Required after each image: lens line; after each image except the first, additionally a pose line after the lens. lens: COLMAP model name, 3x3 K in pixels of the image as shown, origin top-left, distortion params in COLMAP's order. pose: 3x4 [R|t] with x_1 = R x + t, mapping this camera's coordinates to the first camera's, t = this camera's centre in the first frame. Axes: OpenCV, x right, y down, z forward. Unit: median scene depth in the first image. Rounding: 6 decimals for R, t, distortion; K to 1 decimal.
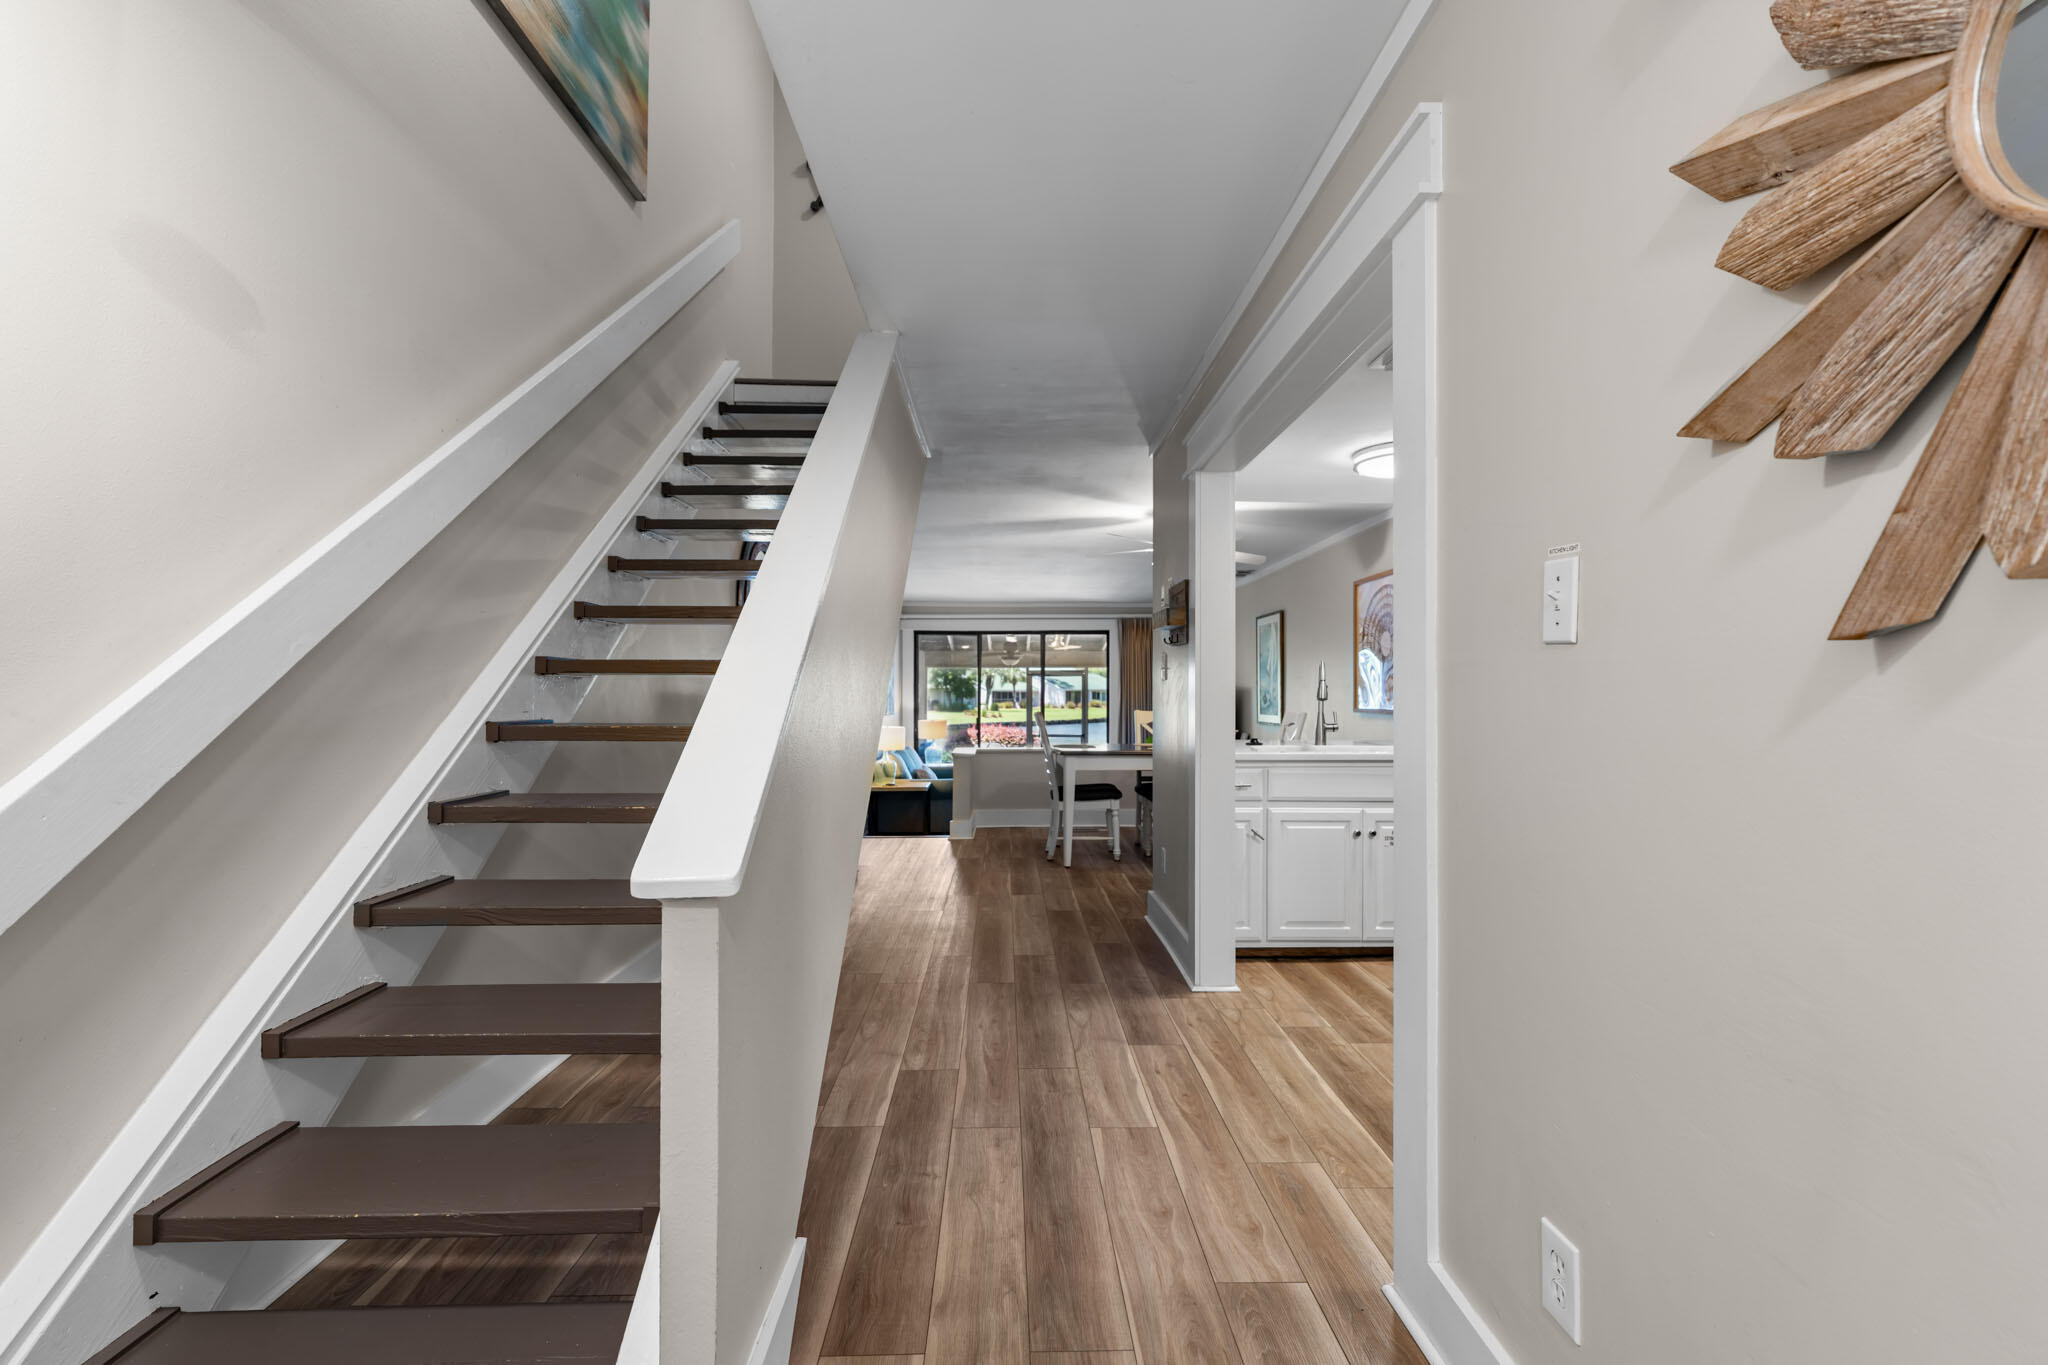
lens RADIAL K [[932.1, 0, 1020.0], [0, 932.1, 700.8], [0, 0, 1]] dist [-0.008224, 0.003267]
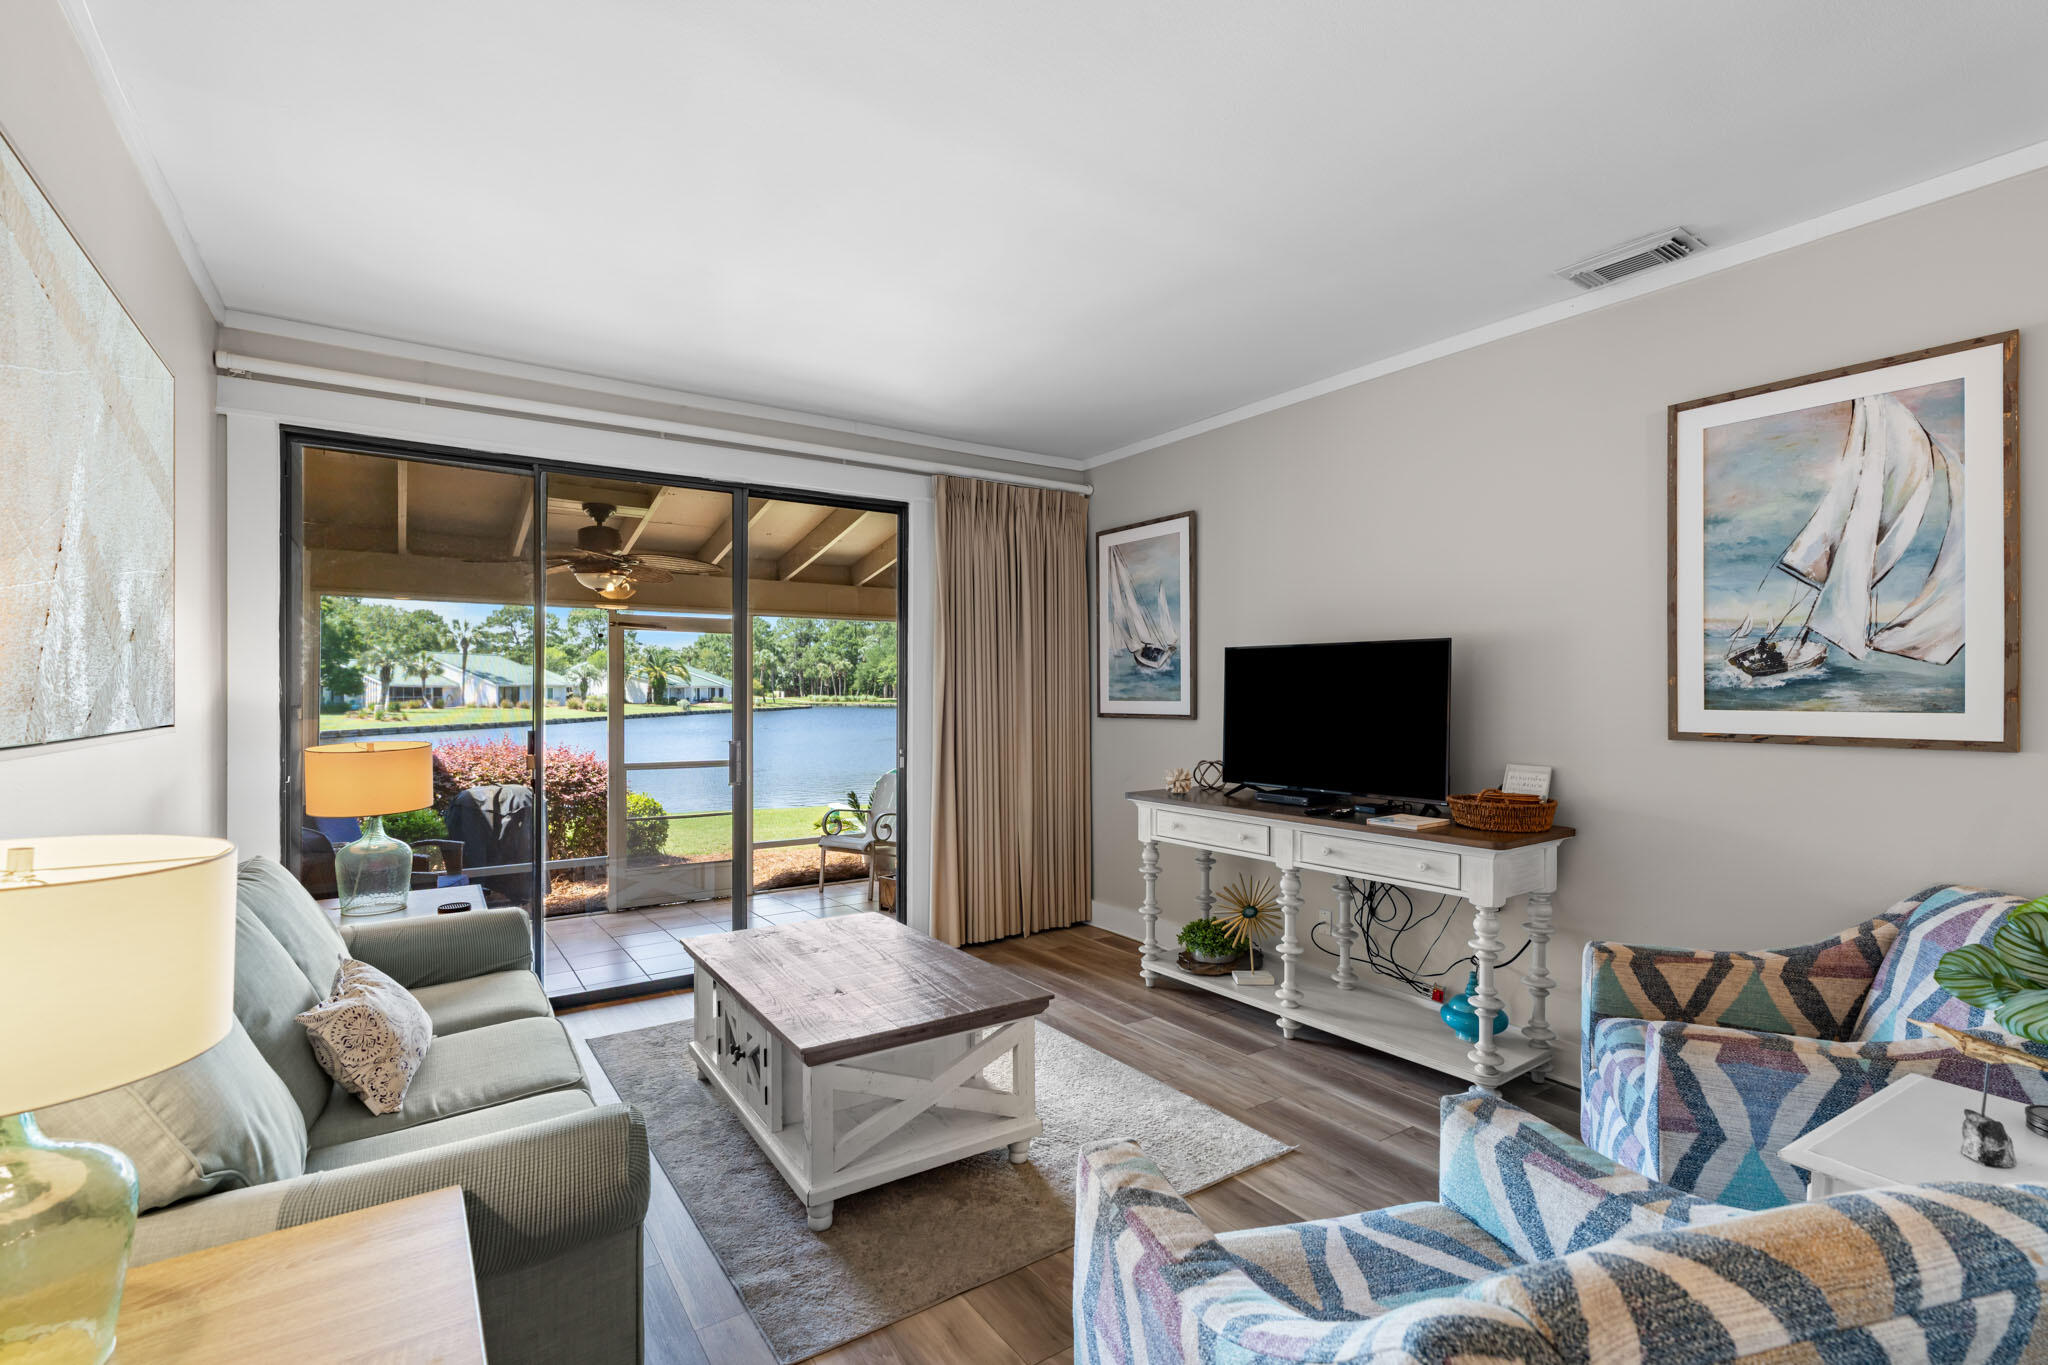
lens RADIAL K [[932.1, 0, 1024.5], [0, 932.1, 690.5], [0, 0, 1]] dist [-0.008224, 0.003267]
pose [[0.837535, 0.001722, 0.546380, -0.228000], [0.003076, 0.999964, -0.007866, 0.020726], [-0.546374, 0.008269, 0.837500, 1.853800]]
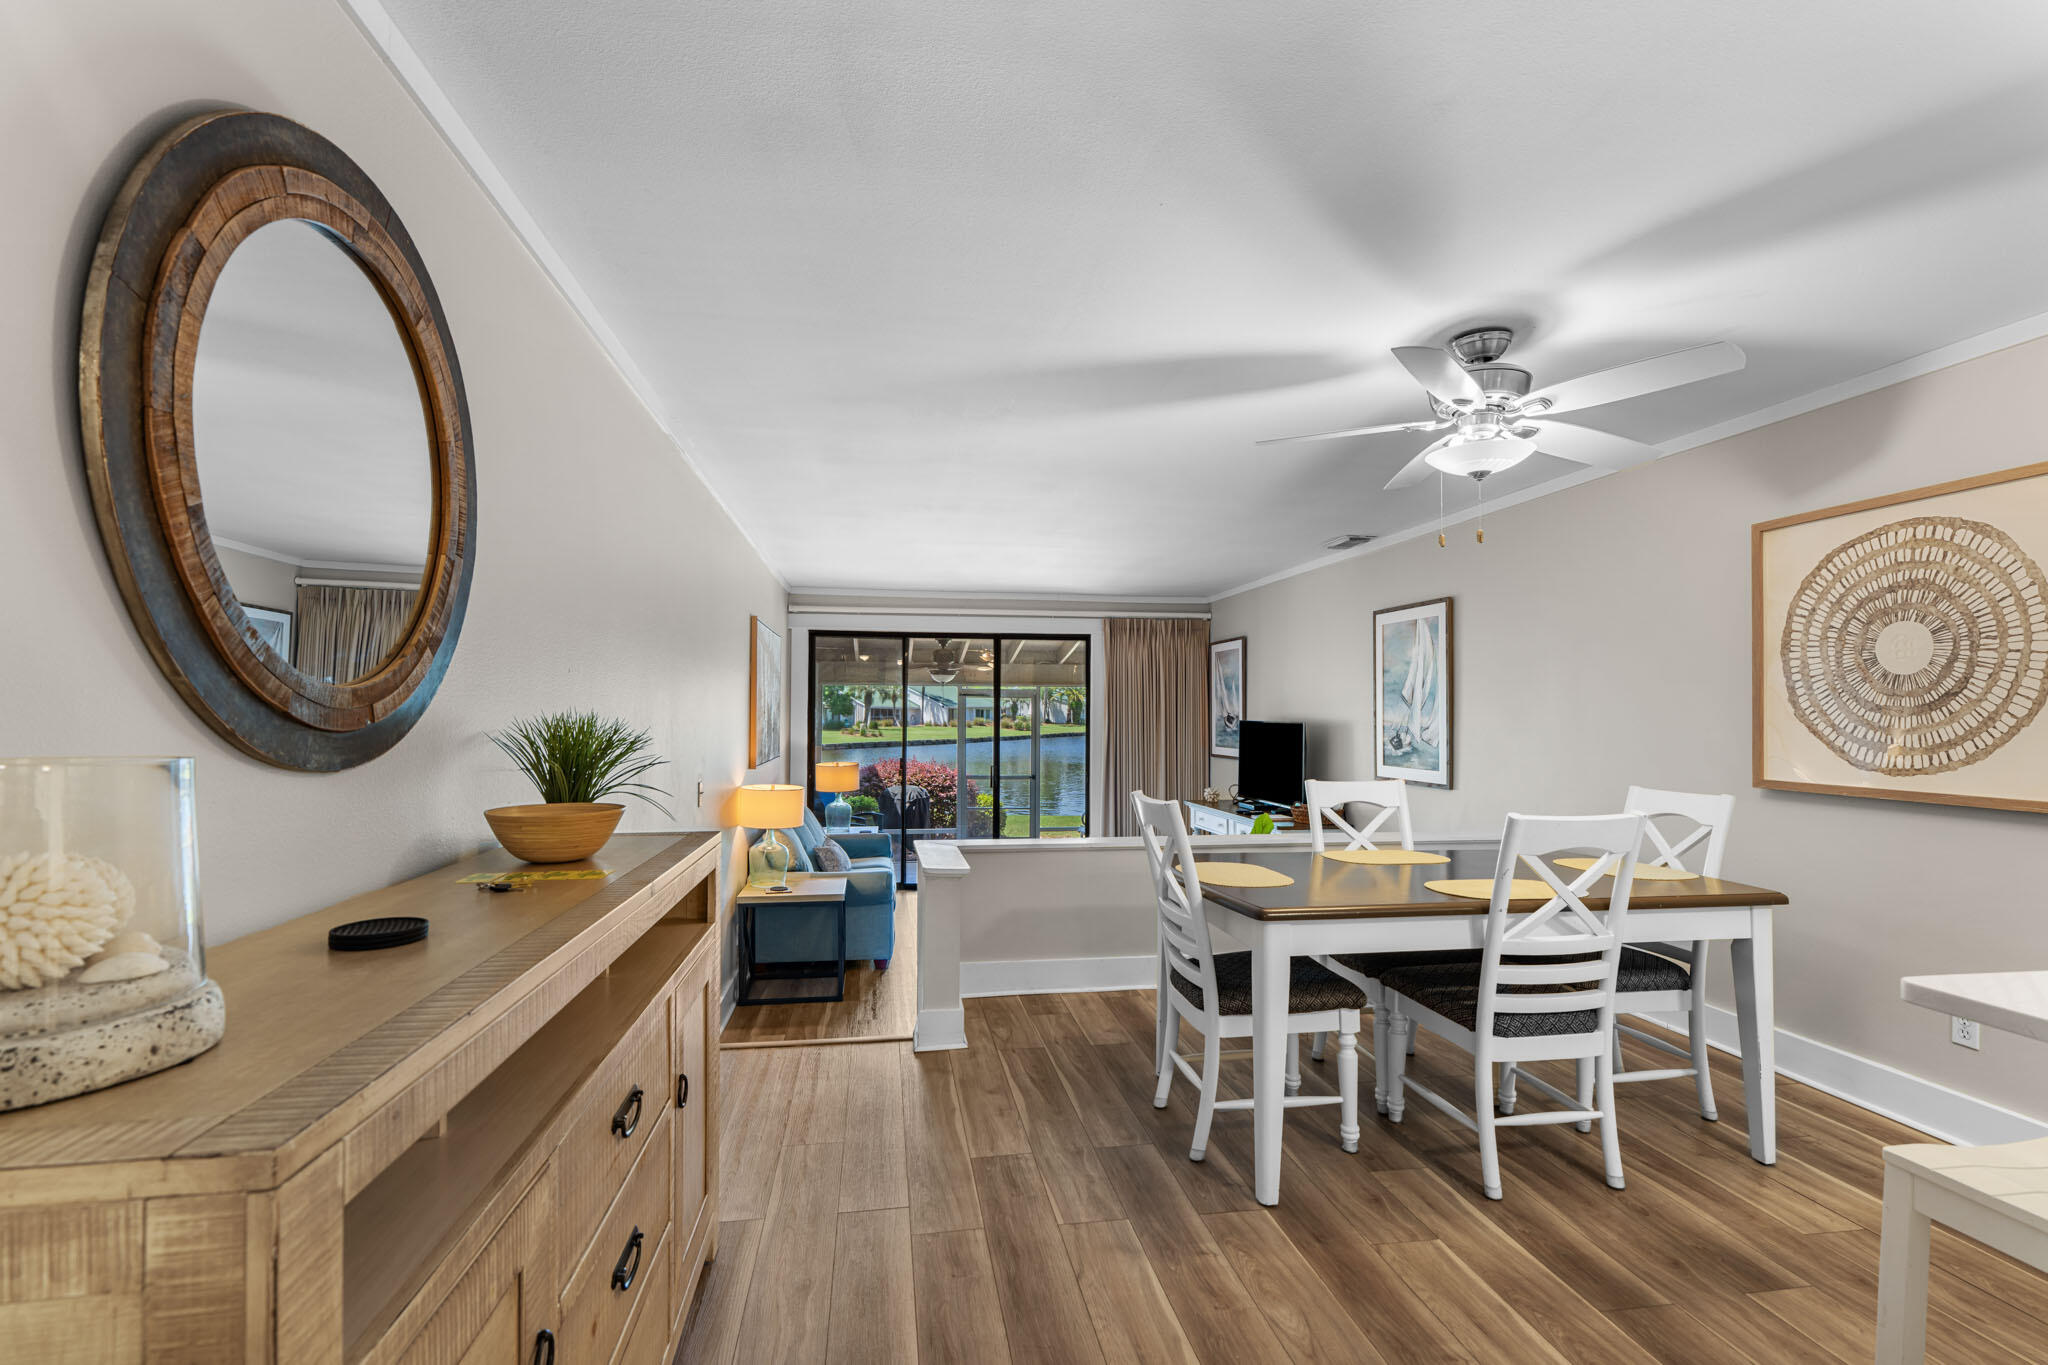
lens RADIAL K [[932.1, 0, 1021.5], [0, 932.1, 693.9], [0, 0, 1]] dist [-0.008224, 0.003267]
pose [[0.990694, 0.008265, 0.135857, -0.151551], [-0.004875, 0.999669, -0.025264, -0.036006], [-0.136020, 0.024367, 0.990406, 0.878189]]
